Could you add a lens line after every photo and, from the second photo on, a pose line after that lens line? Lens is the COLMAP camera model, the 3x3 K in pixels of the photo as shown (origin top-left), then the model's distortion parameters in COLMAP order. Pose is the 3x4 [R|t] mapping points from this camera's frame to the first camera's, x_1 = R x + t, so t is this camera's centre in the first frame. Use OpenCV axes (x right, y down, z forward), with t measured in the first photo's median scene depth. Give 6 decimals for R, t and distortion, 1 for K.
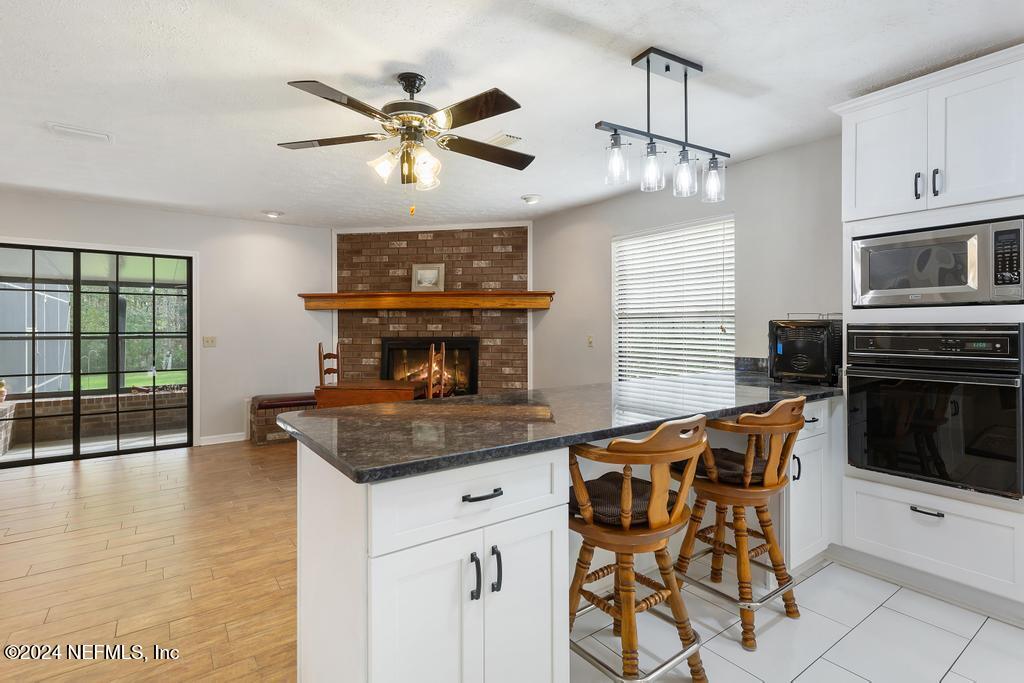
lens RADIAL K [[494.2, 0, 518.6], [0, 494.2, 325.6], [0, 0, 1]] dist [0.006438, -0.001081]
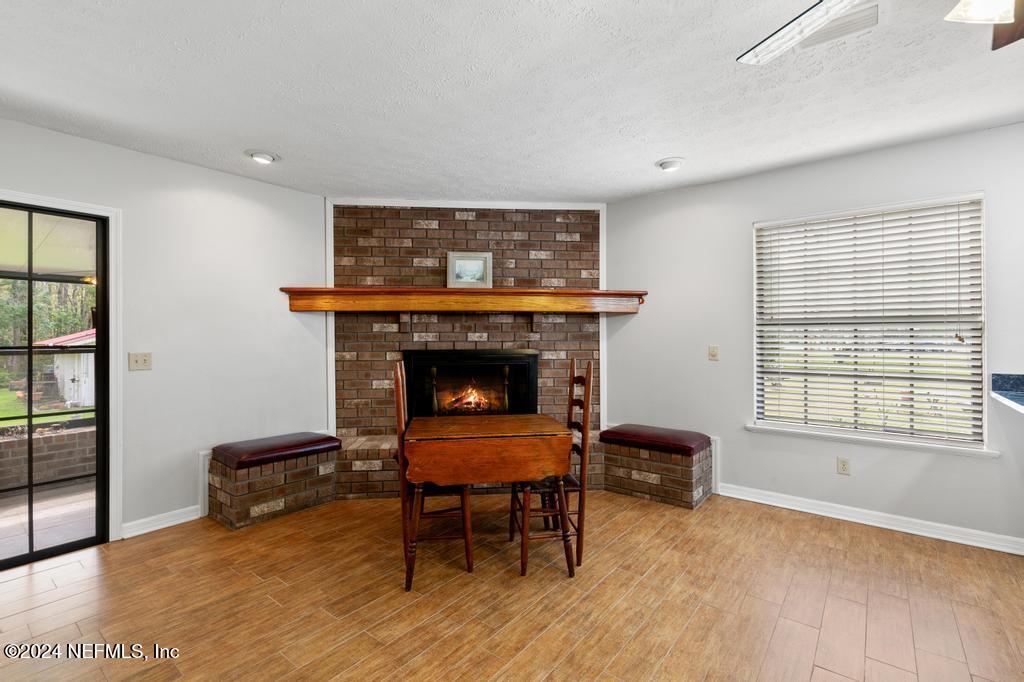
lens RADIAL K [[462.8, 0, 509.9], [0, 462.8, 329.6], [0, 0, 1]] dist [0.013293, 0.000185]
pose [[0.963750, 0.001842, 0.266801, -0.321397], [0.000877, 0.999949, -0.010068, 0.000052], [-0.266806, 0.009937, 0.963699, 0.315566]]
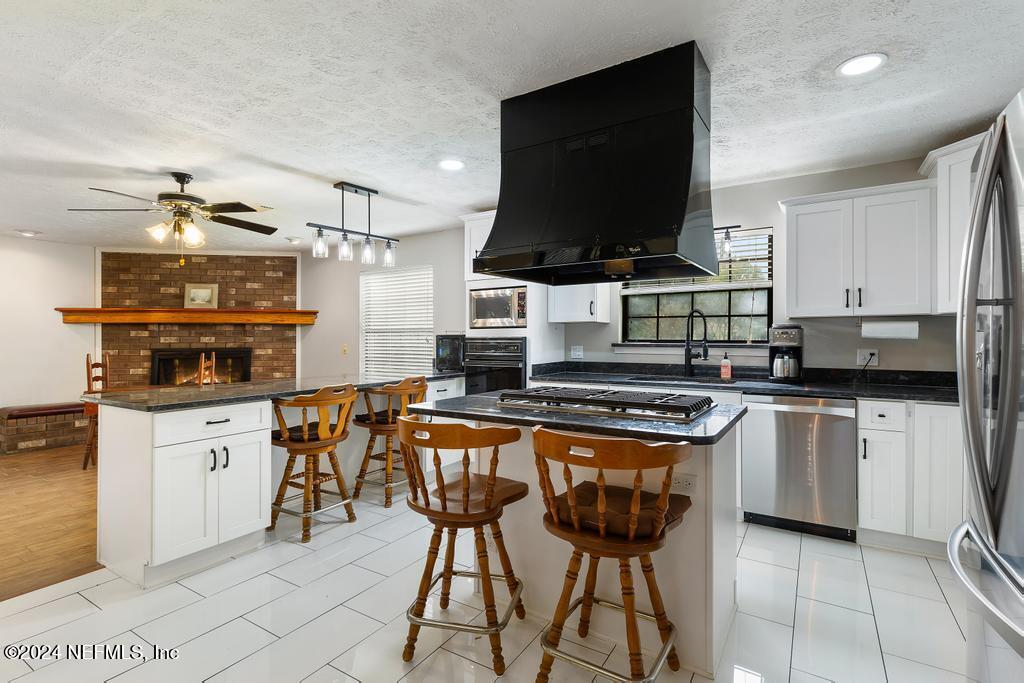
lens RADIAL K [[484.9, 0, 517.3], [0, 484.9, 328.6], [0, 0, 1]] dist [0.002671, -0.000023]
pose [[0.927518, 0.004113, 0.373755, 0.076307], [0.001587, 0.999887, -0.014941, -0.003927], [-0.373775, 0.014452, 0.927407, -0.317676]]
